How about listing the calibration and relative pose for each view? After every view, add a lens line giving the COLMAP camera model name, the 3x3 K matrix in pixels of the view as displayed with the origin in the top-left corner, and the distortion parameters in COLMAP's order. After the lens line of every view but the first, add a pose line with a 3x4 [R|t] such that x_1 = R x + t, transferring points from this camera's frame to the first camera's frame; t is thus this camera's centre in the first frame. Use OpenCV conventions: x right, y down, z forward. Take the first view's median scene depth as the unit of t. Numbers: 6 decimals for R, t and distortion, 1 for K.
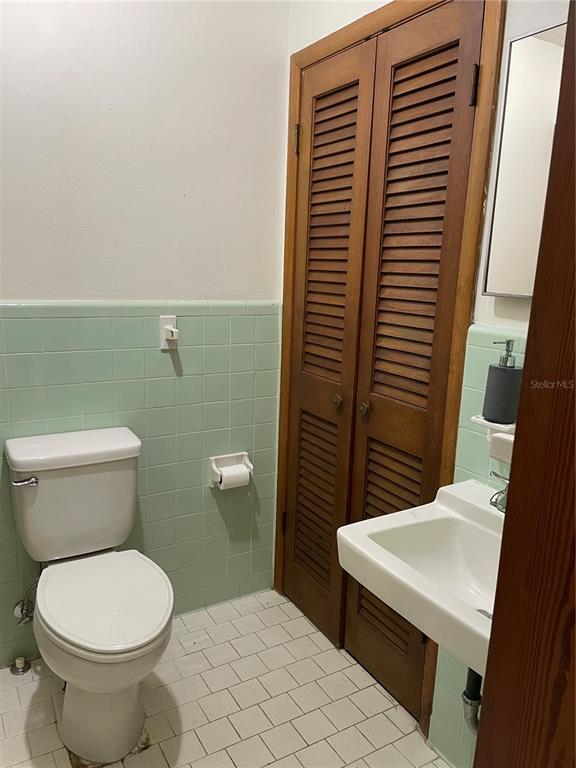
lens RADIAL K [[567.3, 0, 286.3], [0, 567.3, 395.7], [0, 0, 1]] dist [-0.000009, 0.002947]
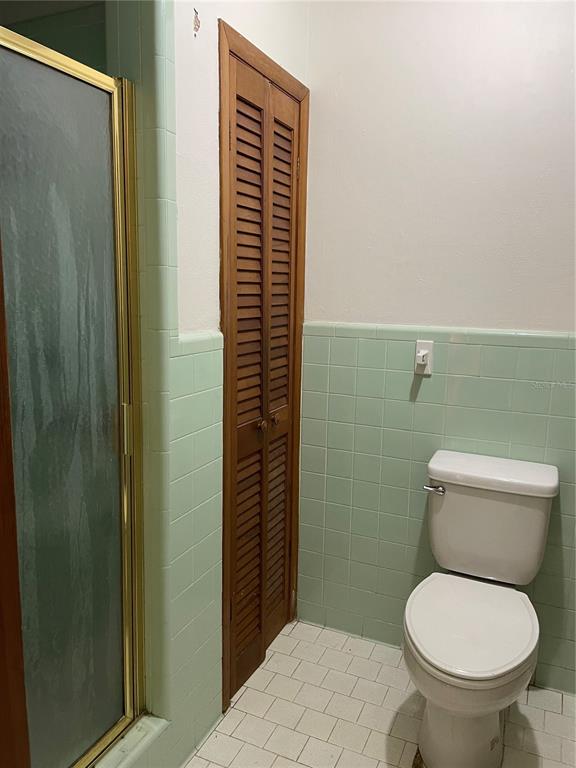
lens RADIAL K [[561.6, 0, 288.0], [0, 561.6, 384.0], [0, 0, 1]] dist [0.084586, -0.102138]
pose [[0.578993, 0.115001, -0.807181, 0.228896], [-0.176549, 0.984198, 0.013582, -0.013628], [0.795988, 0.134643, 0.590148, 0.082960]]
